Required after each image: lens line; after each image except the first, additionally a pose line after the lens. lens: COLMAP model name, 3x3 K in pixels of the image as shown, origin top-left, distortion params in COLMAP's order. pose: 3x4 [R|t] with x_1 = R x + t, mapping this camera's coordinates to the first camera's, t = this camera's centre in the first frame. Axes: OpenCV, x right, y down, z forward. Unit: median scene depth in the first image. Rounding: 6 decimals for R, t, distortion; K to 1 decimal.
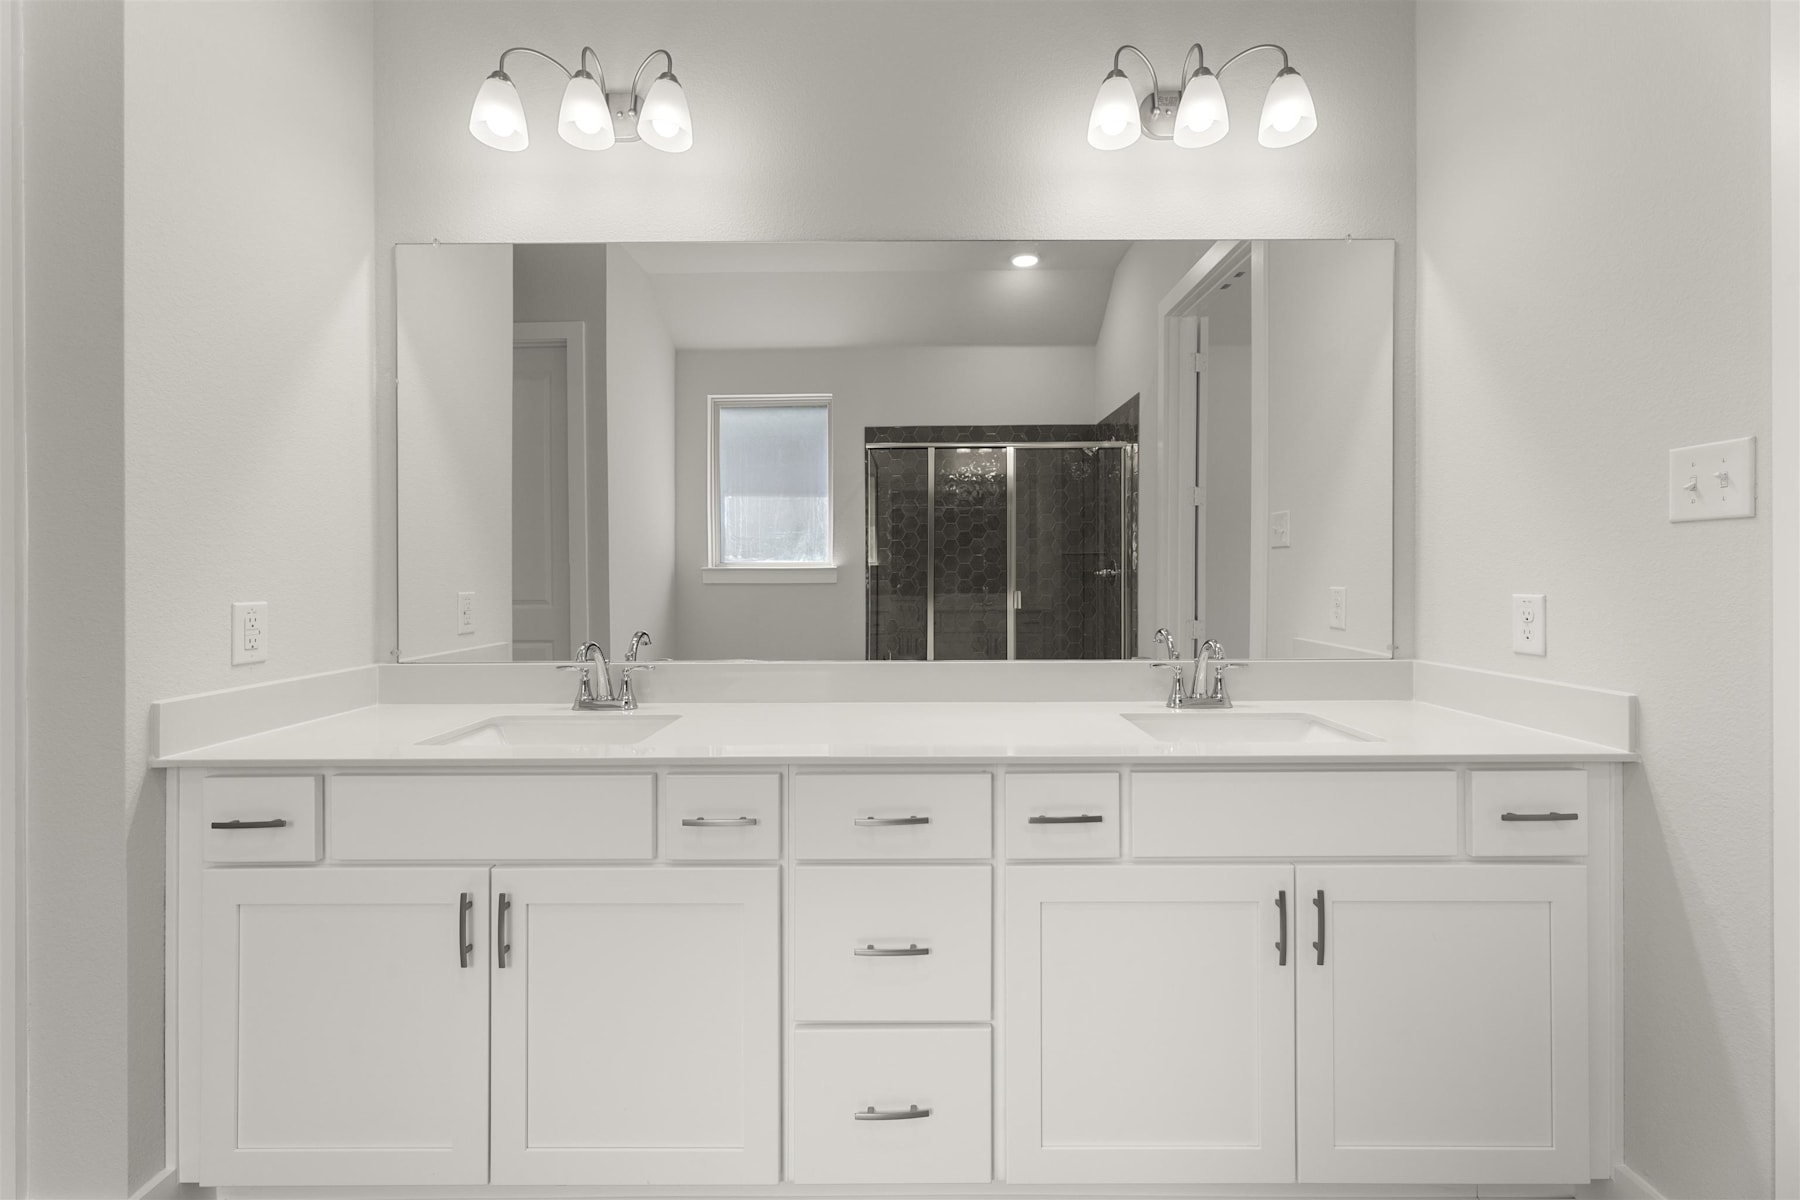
lens RADIAL K [[740.5, 0, 892.4], [0, 740.5, 590.1], [0, 0, 1]] dist [-0.003389, 0.000029]
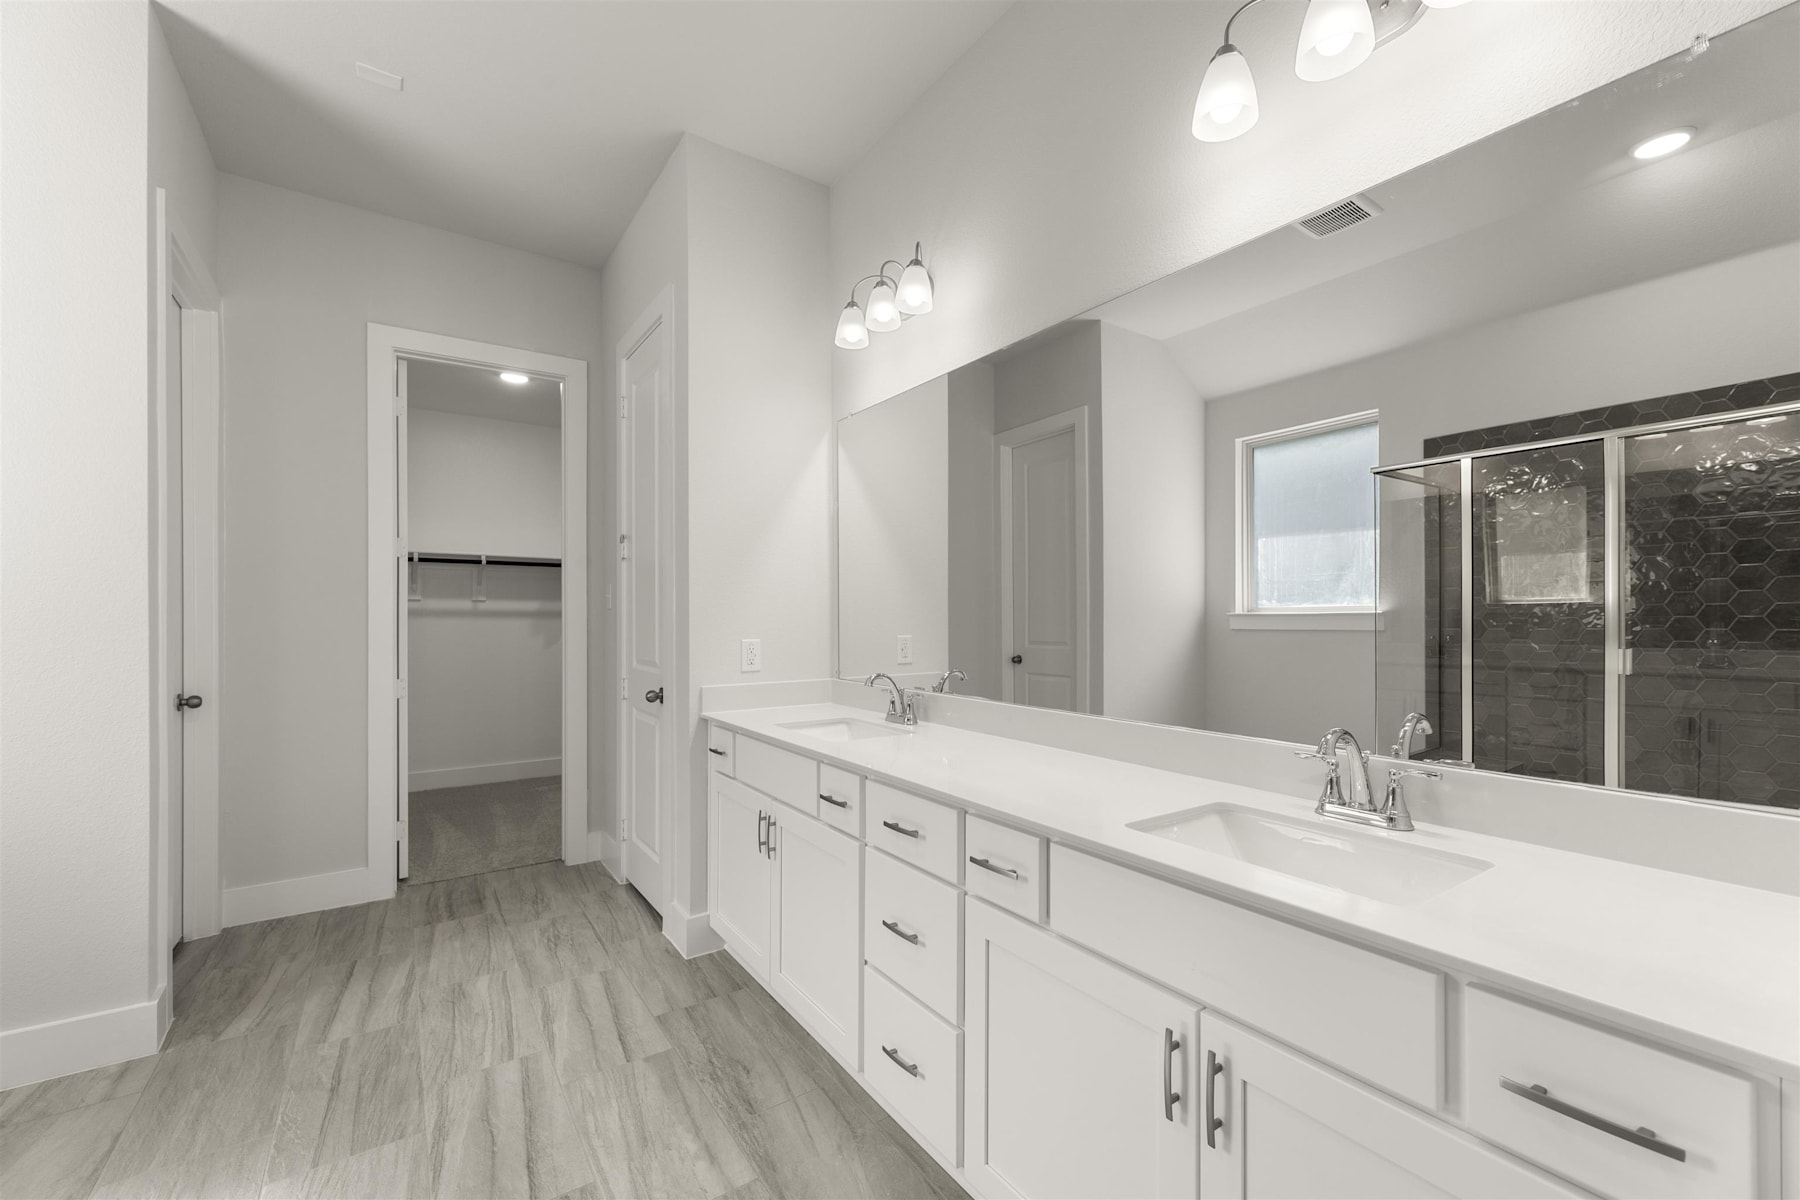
lens RADIAL K [[706.8, 0, 900.8], [0, 706.8, 640.2], [0, 0, 1]] dist [0.000407, -0.000068]
pose [[0.587358, 0.031995, -0.808695, 0.306623], [-0.016872, 0.999485, 0.027289, -0.014060], [0.809151, -0.002384, 0.587595, 0.091463]]
